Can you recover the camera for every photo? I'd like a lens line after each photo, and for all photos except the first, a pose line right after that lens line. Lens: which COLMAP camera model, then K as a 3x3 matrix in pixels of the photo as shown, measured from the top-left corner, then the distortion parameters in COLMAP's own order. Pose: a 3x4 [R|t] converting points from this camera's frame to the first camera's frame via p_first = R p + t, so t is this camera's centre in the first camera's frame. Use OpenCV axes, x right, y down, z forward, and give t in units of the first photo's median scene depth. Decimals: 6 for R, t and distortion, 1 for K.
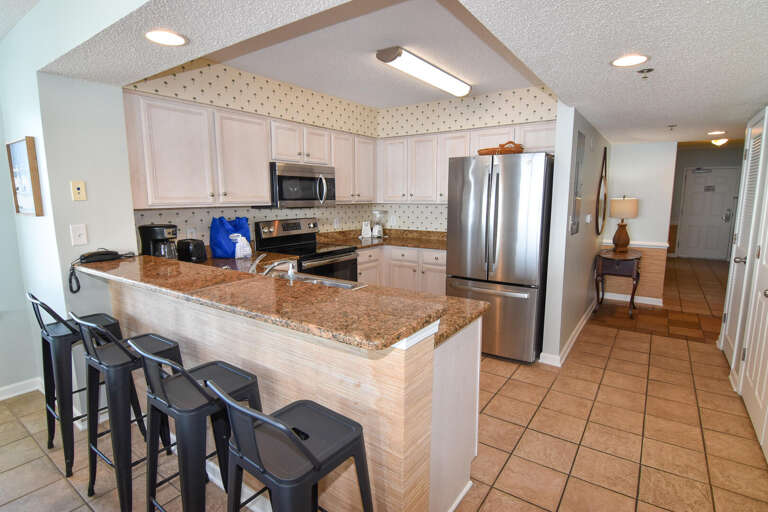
lens RADIAL K [[387.7, 0, 387.3], [0, 387.7, 255.2], [0, 0, 1]] dist [-0.001217, -0.000618]
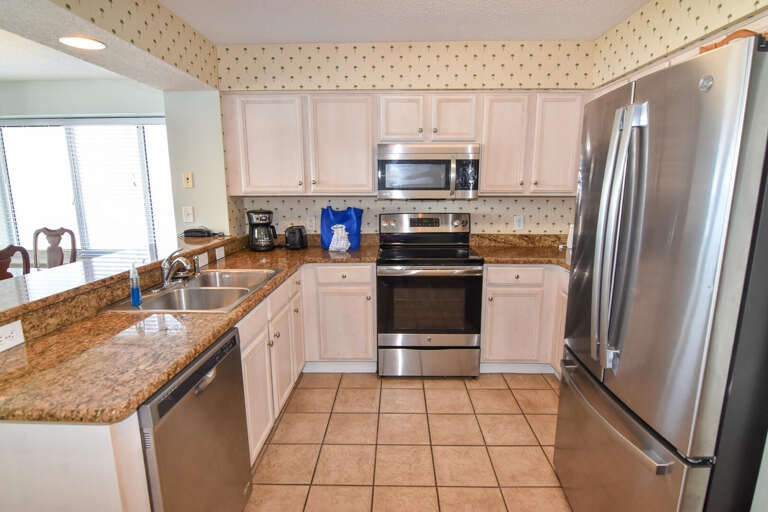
lens RADIAL K [[387.7, 0, 387.1], [0, 387.7, 256.2], [0, 0, 1]] dist [-0.001217, -0.000618]
pose [[0.565433, 0.146189, -0.811735, 0.439664], [-0.124213, 0.988036, 0.091416, -0.078757], [0.815387, 0.049138, 0.576827, 0.542123]]
